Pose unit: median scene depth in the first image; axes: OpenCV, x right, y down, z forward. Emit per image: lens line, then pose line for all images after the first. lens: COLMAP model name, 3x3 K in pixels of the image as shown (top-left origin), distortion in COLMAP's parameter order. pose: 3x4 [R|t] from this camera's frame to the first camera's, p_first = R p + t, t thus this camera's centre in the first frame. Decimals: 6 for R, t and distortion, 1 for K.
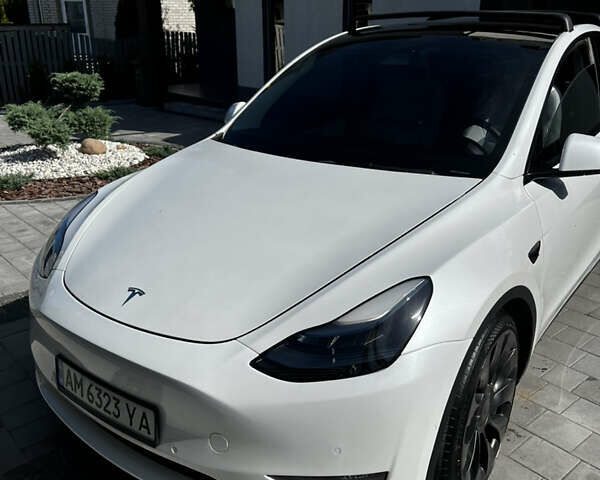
lens RADIAL K [[600.0, 0, 302.4], [0, 600.0, 239.7], [0, 0, 1]] dist [0.108568, -0.218374]
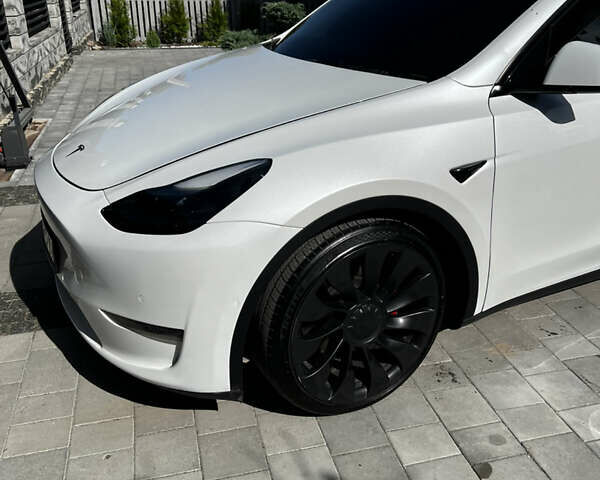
lens RADIAL K [[600.0, 0, 302.4], [0, 600.0, 239.7], [0, 0, 1]] dist [0.108568, -0.218374]
pose [[0.892946, 0.183296, -0.411157, 0.455849], [-0.154171, 0.982636, 0.103236, 0.054374], [0.422940, -0.028796, 0.905700, 0.087319]]
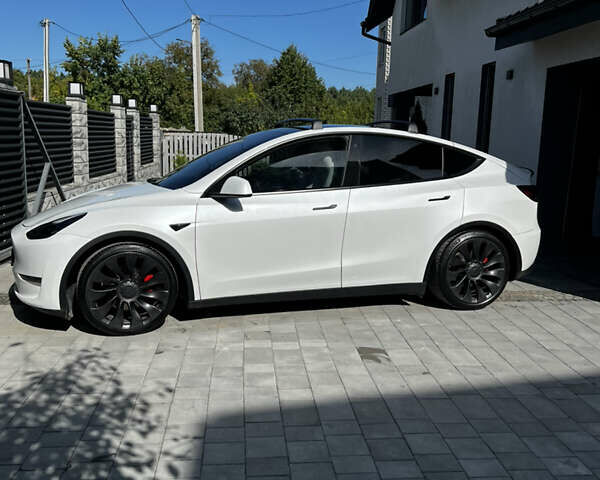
lens RADIAL K [[594.5, 0, 300.0], [0, 594.5, 240.0], [0, 0, 1]] dist [0.189389, -0.486802]
pose [[0.808887, 0.125627, -0.574387, 1.552658], [-0.229367, 0.966929, -0.111527, 0.162806], [0.541381, 0.221958, 0.810951, -0.328262]]
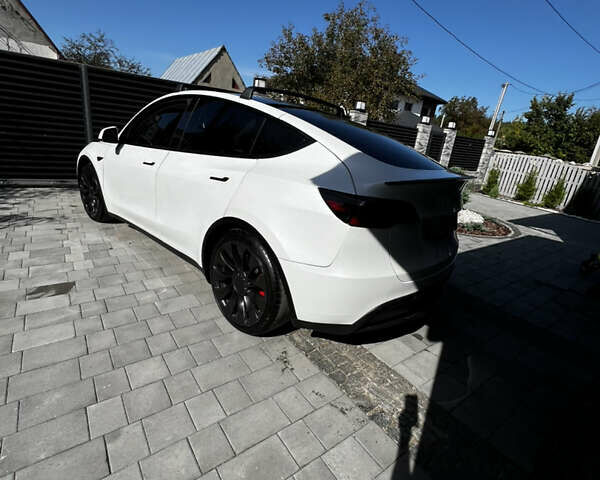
lens RADIAL K [[322.5, 0, 301.9], [0, 322.5, 239.2], [0, 0, 1]] dist [-0.003511, -0.000377]
pose [[-0.078539, 0.318107, -0.944796, 1.607531], [-0.453988, 0.832336, 0.317981, -0.503821], [0.887540, 0.453900, 0.079046, 1.615995]]
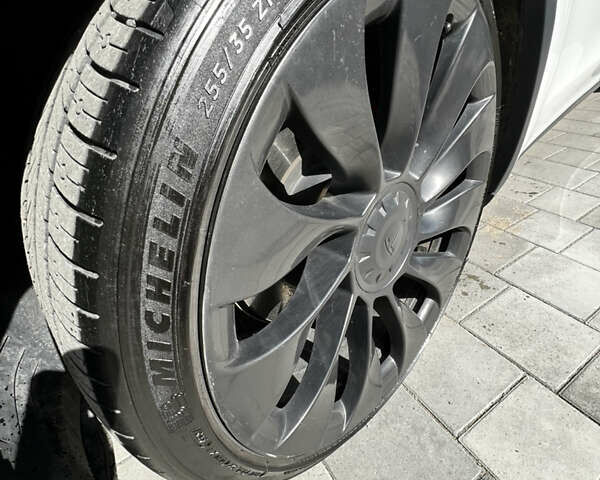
lens RADIAL K [[322.5, 0, 301.9], [0, 322.5, 239.2], [0, 0, 1]] dist [-0.003511, -0.000377]
pose [[0.979395, -0.000407, -0.201954, 0.227397], [0.049044, 0.970541, 0.235890, 0.179915], [0.195909, -0.240934, 0.950563, 0.628941]]
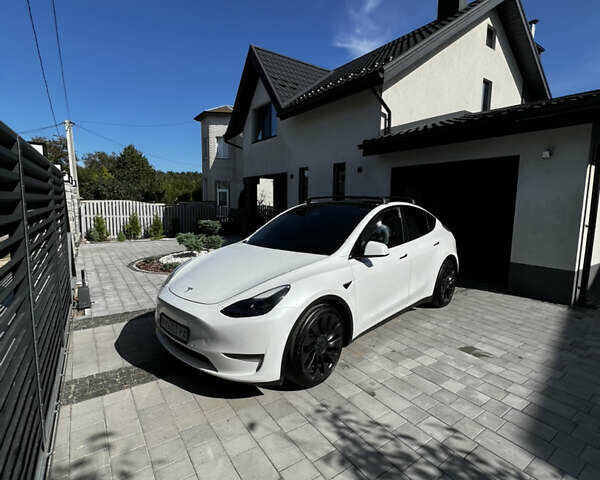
lens RADIAL K [[322.5, 0, 301.9], [0, 322.5, 239.2], [0, 0, 1]] dist [-0.003511, -0.000377]
pose [[0.993322, 0.031698, -0.110937, 0.280470], [-0.056474, 0.972041, -0.227919, 0.127642], [0.100611, 0.232662, 0.967339, -0.301555]]
